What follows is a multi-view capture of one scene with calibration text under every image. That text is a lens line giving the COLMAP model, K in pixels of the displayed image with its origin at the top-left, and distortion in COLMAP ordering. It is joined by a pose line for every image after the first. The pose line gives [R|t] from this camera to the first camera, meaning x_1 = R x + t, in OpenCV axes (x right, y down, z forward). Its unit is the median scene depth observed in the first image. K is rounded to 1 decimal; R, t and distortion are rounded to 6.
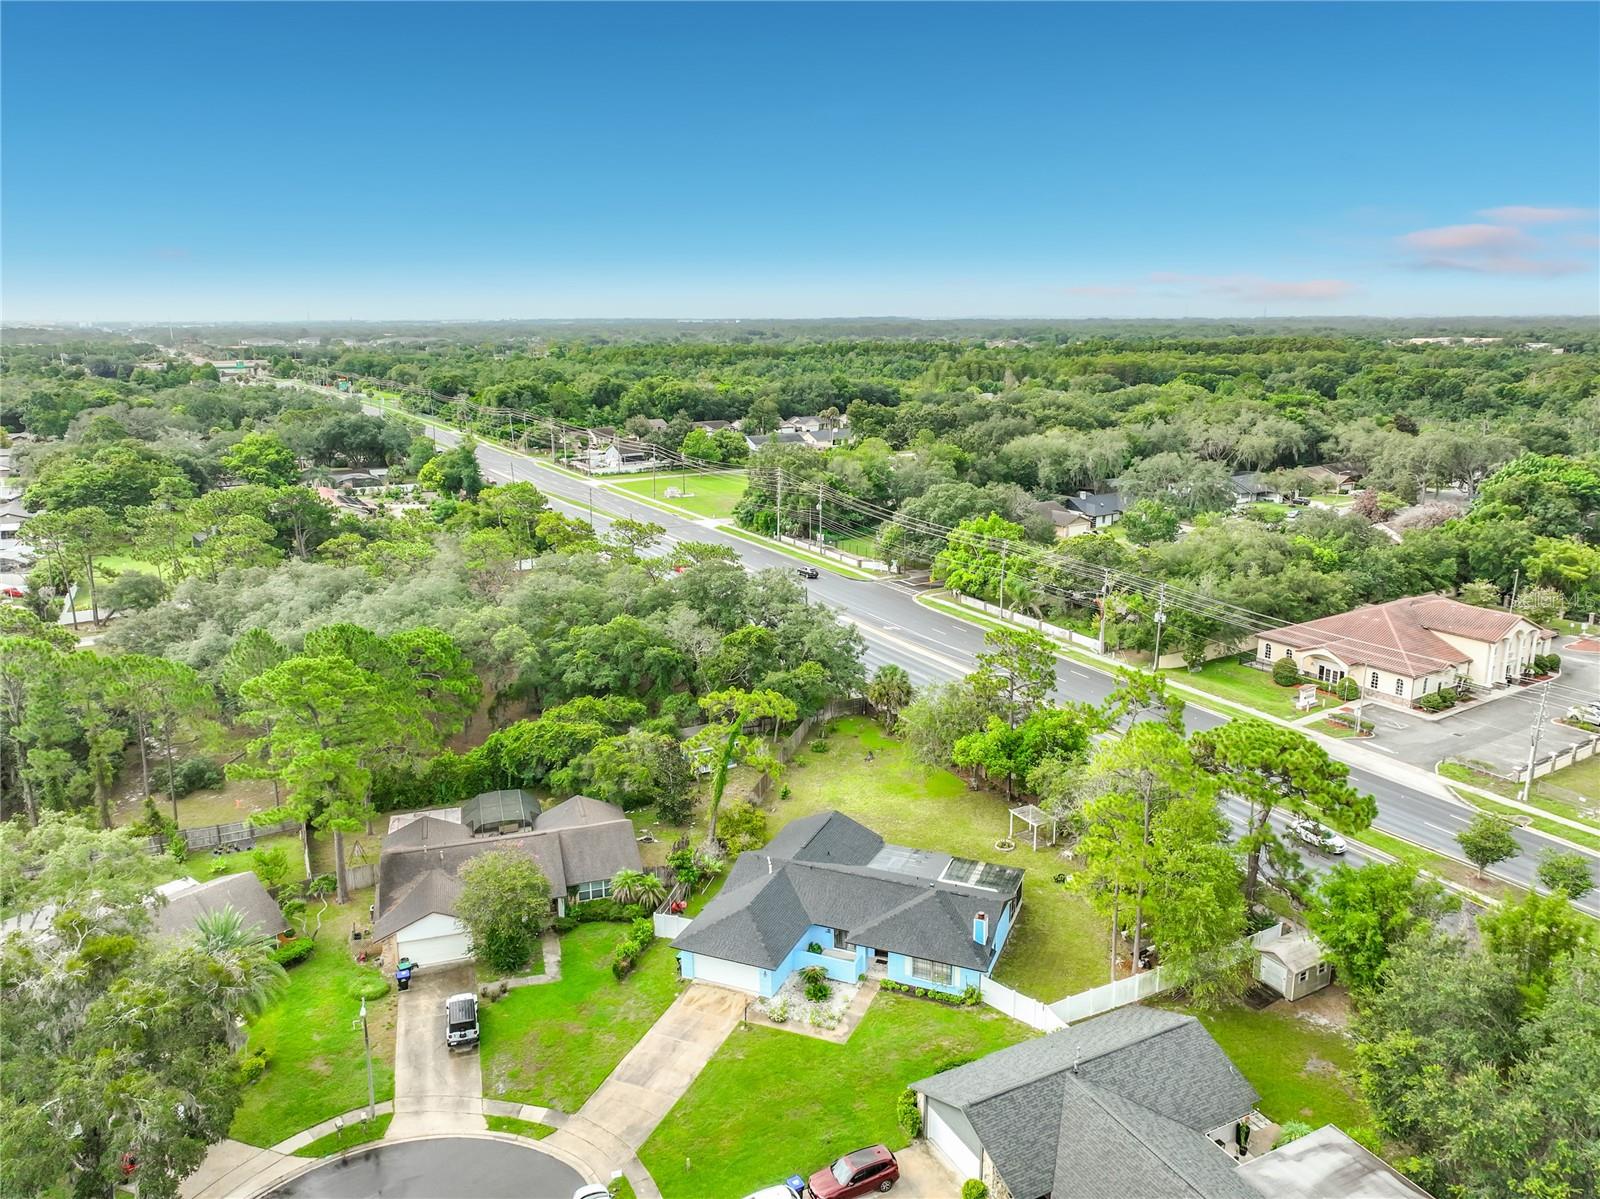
lens RADIAL K [[1127.0, 0, 793.9], [0, 1127.0, 601.1], [0, 0, 1]] dist [0.001366, 0.003367]
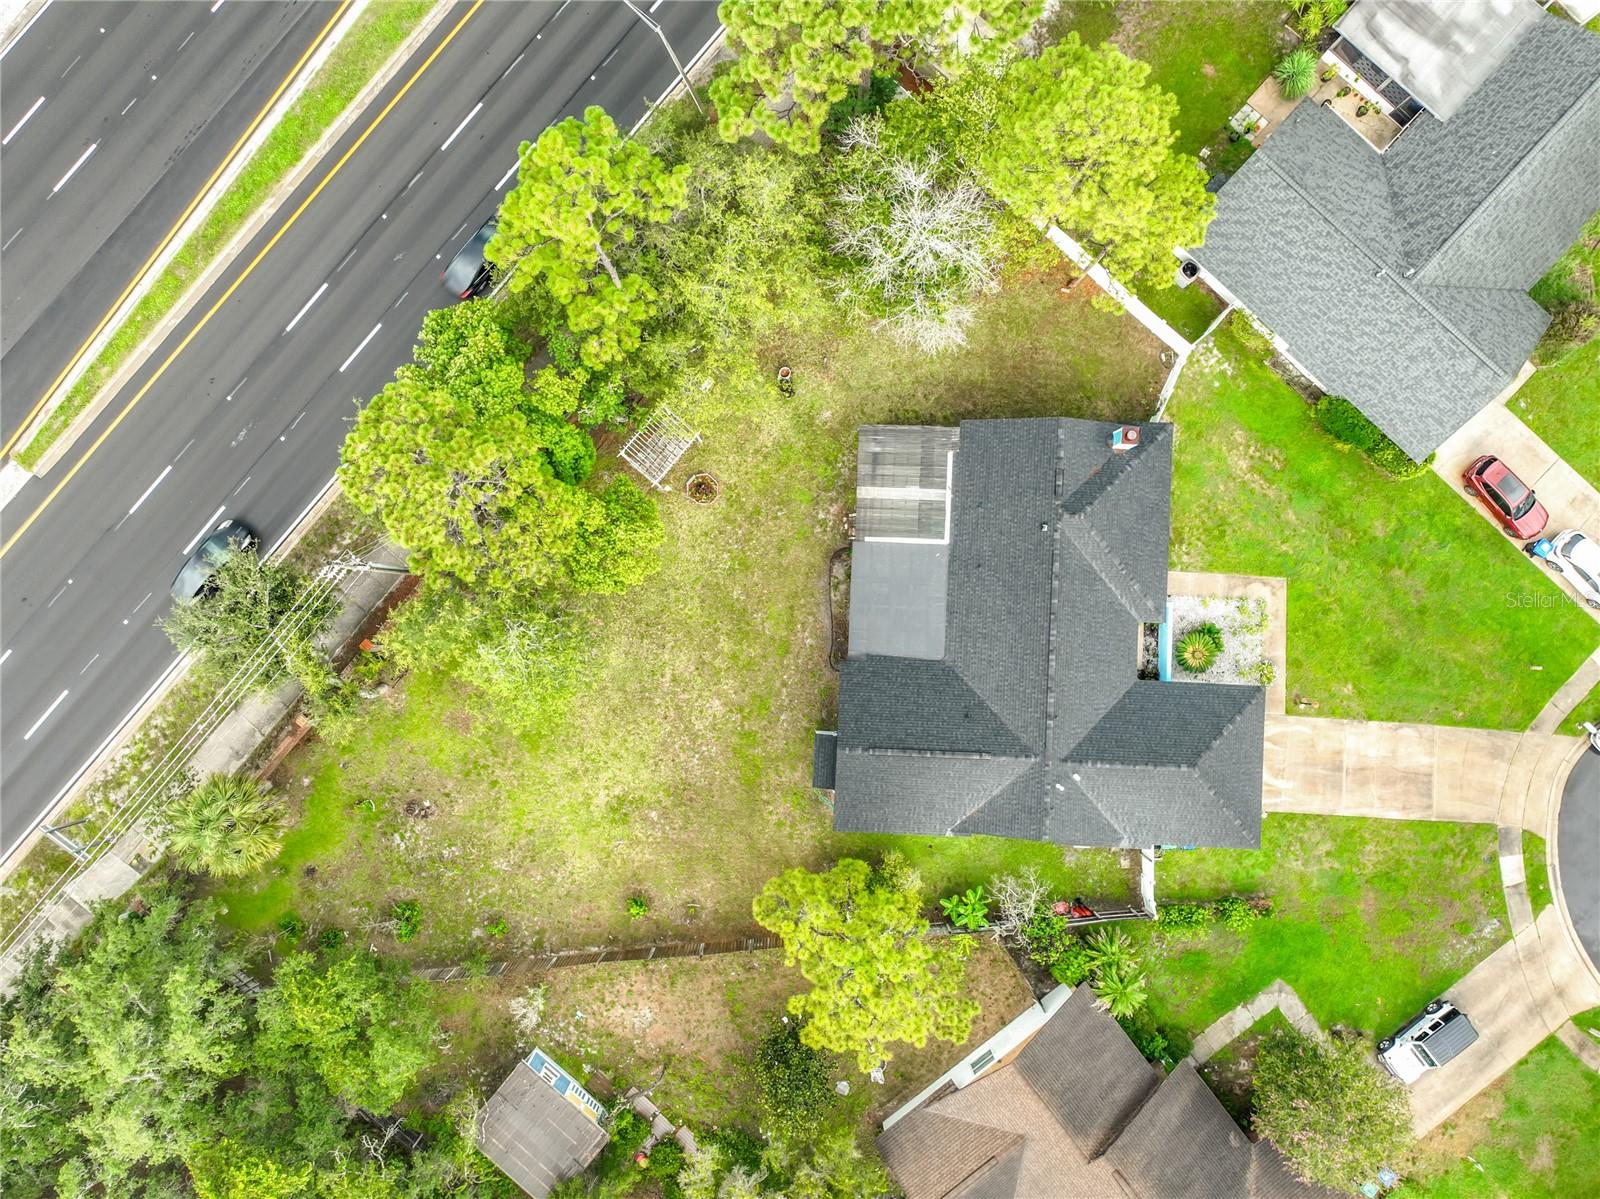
lens RADIAL K [[1115.7, 0, 807.4], [0, 1115.7, 584.9], [0, 0, 1]] dist [0.008100, 0.006339]
pose [[-0.340849, -0.939353, 0.037931, 0.066589], [0.221609, -0.041070, 0.974270, -0.252995], [-0.913625, 0.340485, 0.222168, 0.582399]]
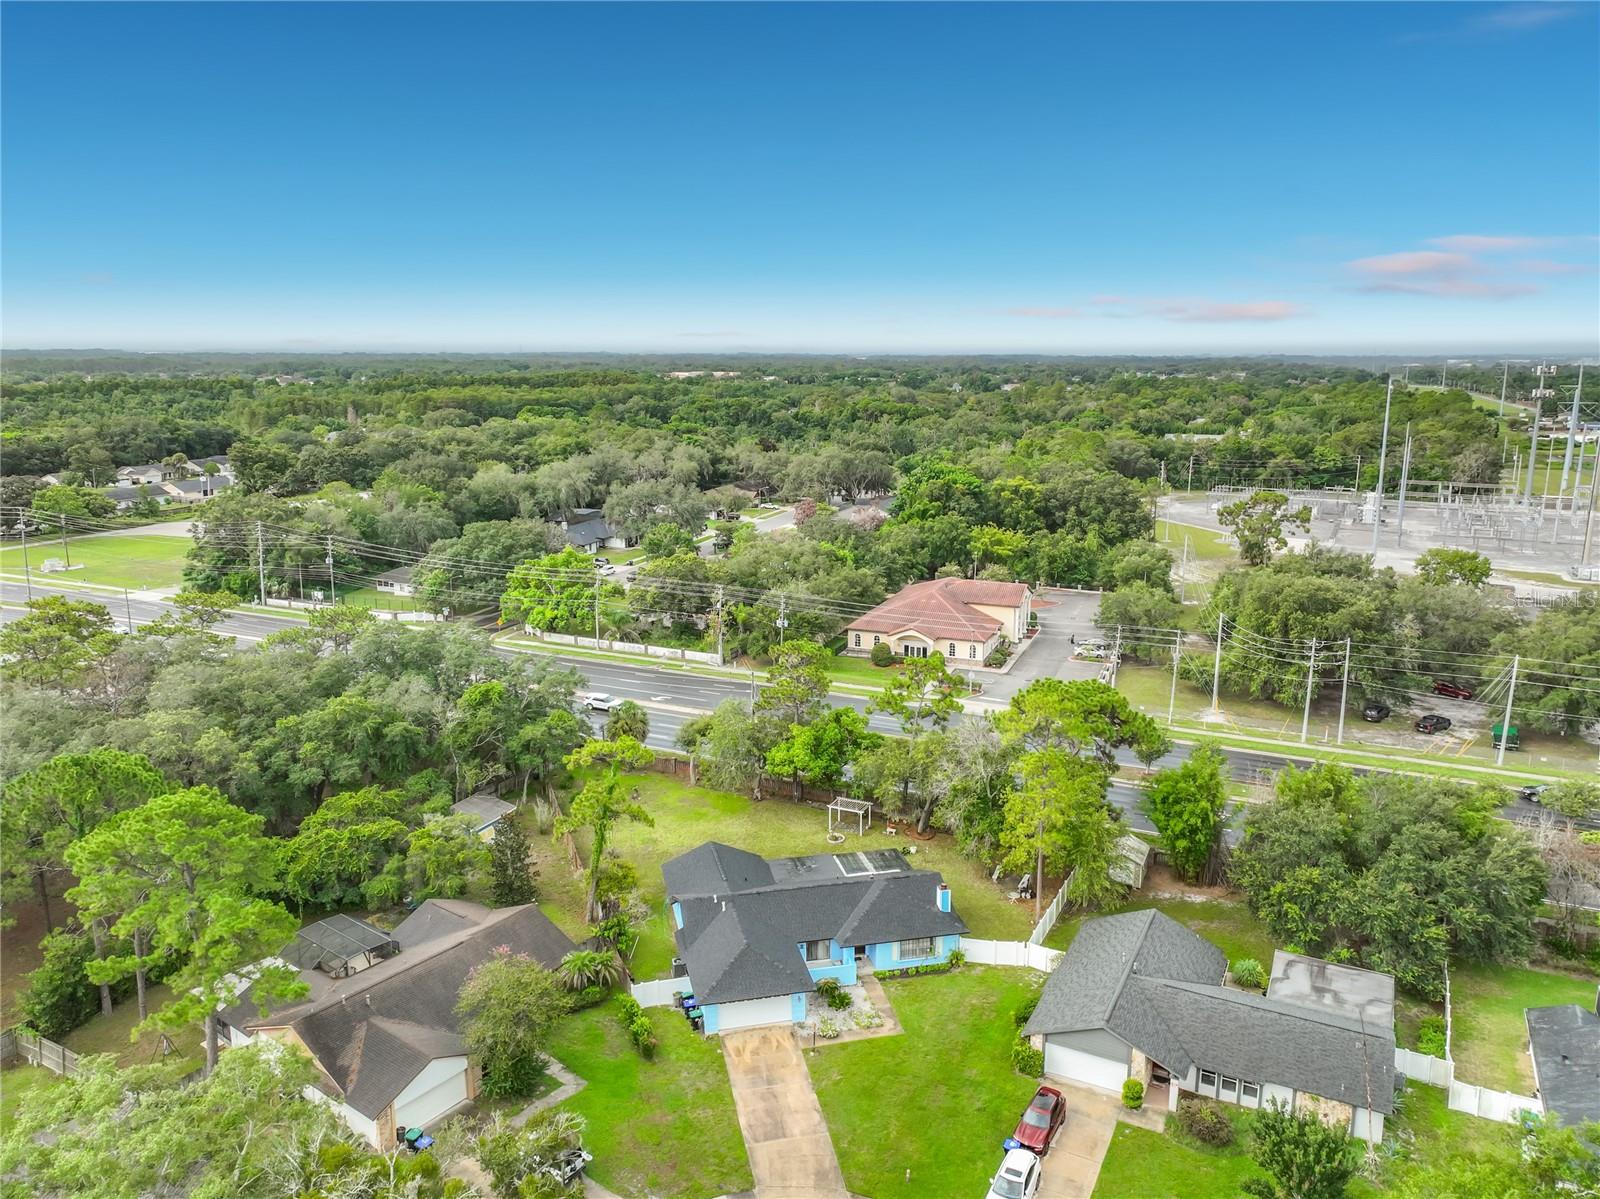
lens RADIAL K [[1135.1, 0, 798.8], [0, 1135.1, 622.8], [0, 0, 1]] dist [0.001141, -0.000183]
pose [[0.812118, -0.129133, 0.569025, -0.302082], [0.136328, 0.990205, 0.030146, -0.017300], [-0.567344, 0.053092, 0.821768, 0.081500]]
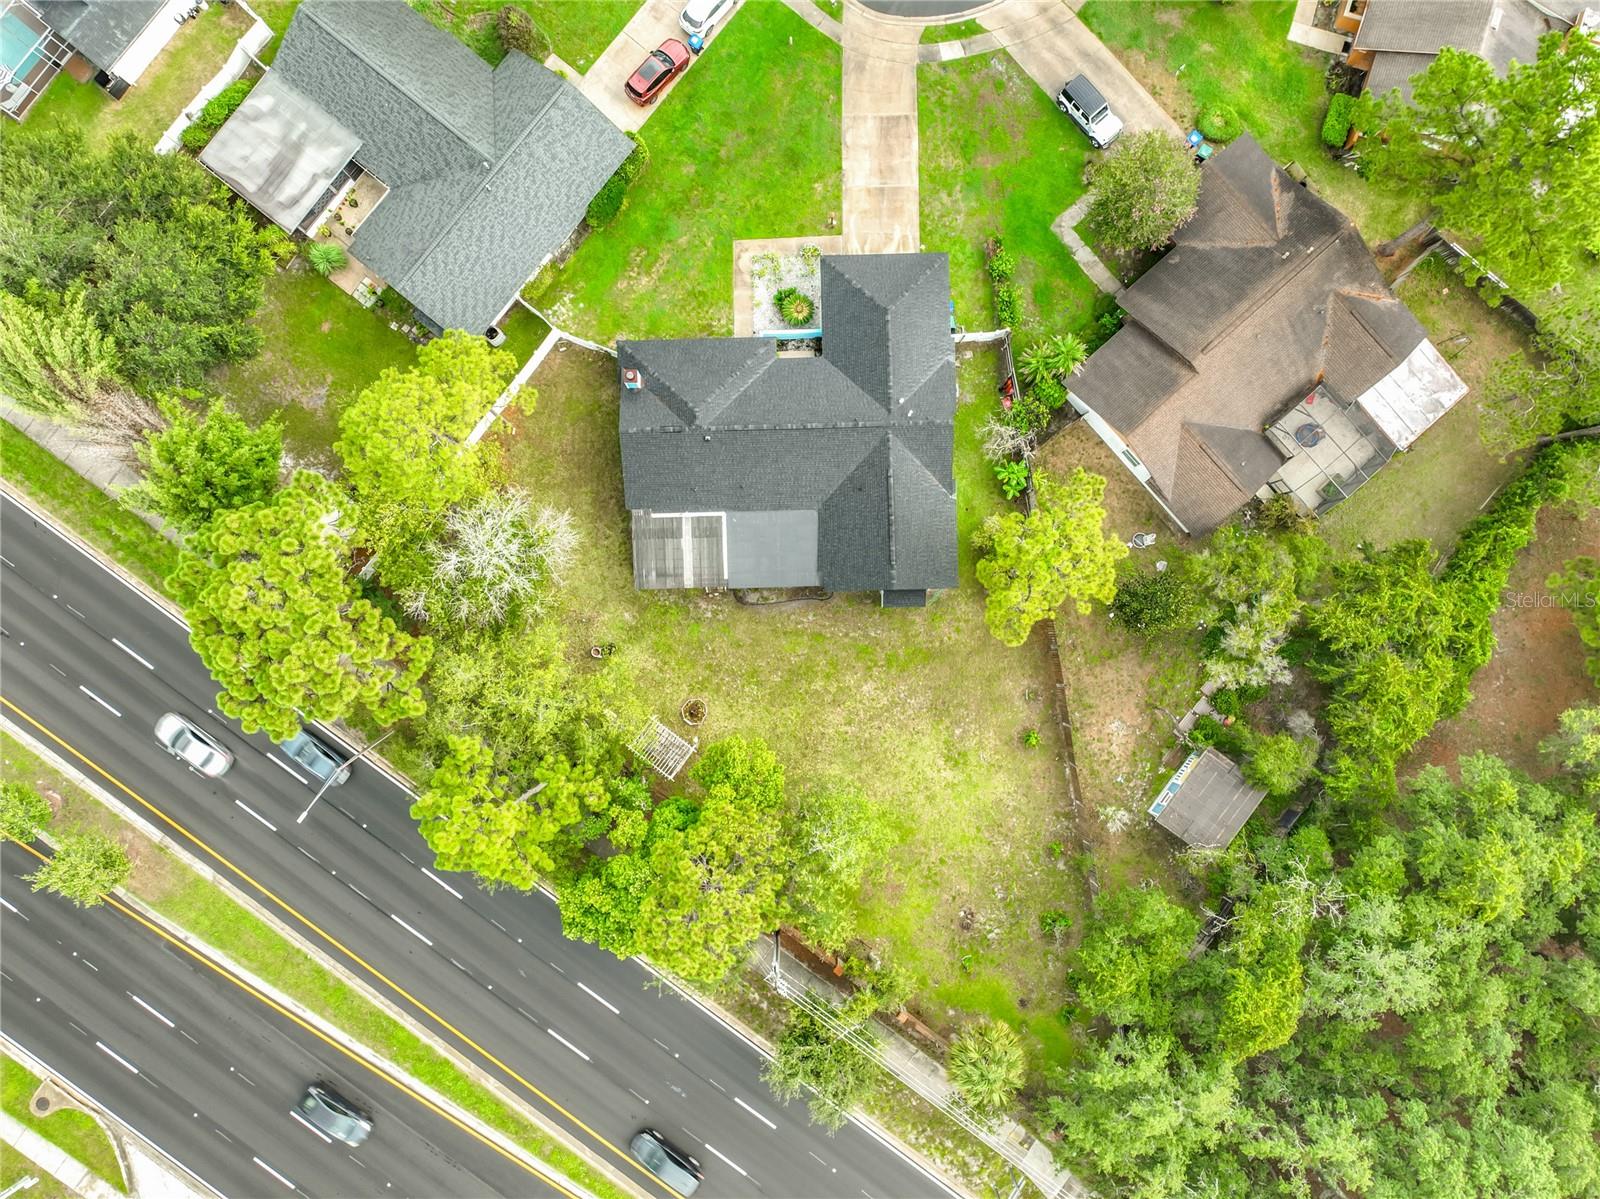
lens RADIAL K [[1127.0, 0, 793.9], [0, 1127.0, 601.1], [0, 0, 1]] dist [0.001366, 0.003367]
pose [[-0.913700, 0.406350, 0.005614, 0.063491], [-0.082602, -0.199226, 0.976466, -0.358249], [0.397905, 0.891734, 0.215598, 0.558416]]
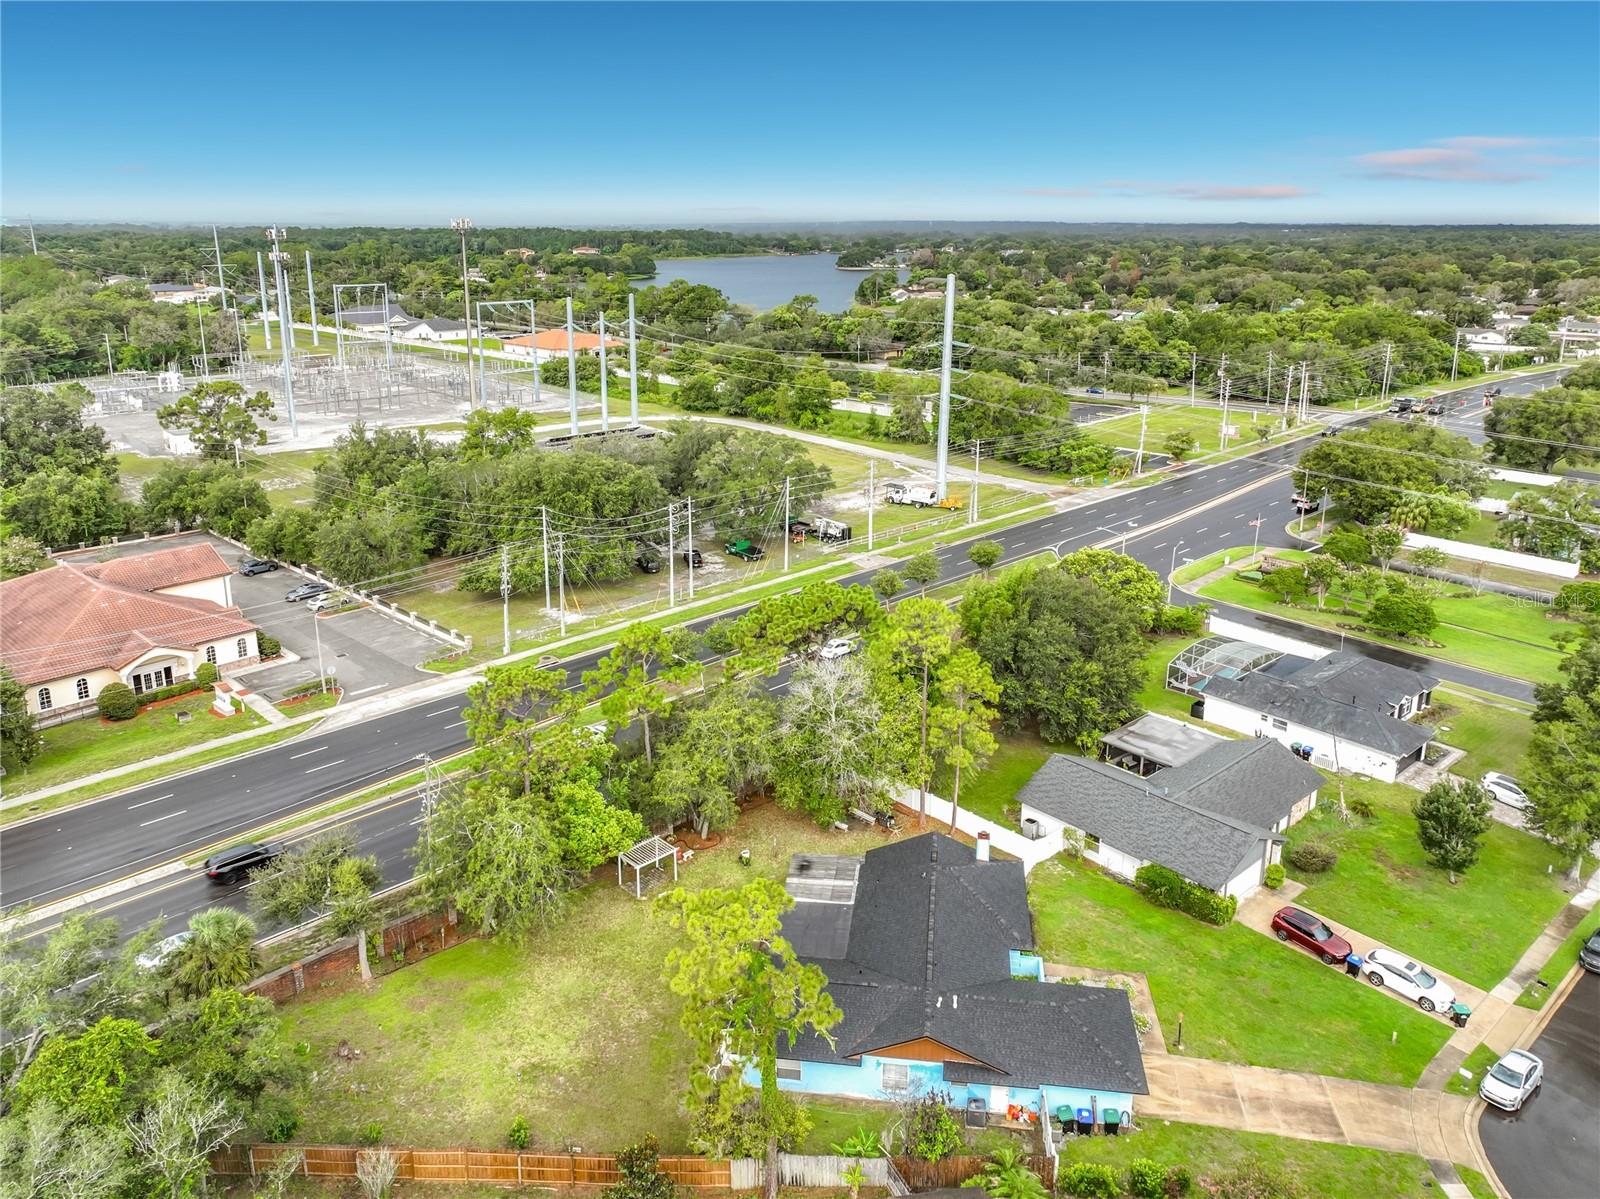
lens RADIAL K [[1115.7, 0, 807.4], [0, 1115.7, 584.9], [0, 0, 1]] dist [0.008100, 0.006339]
pose [[-0.262386, -0.294601, 0.918893, -0.344357], [0.229651, 0.905832, 0.355989, -0.167810], [-0.937238, 0.304431, -0.170022, 0.682932]]
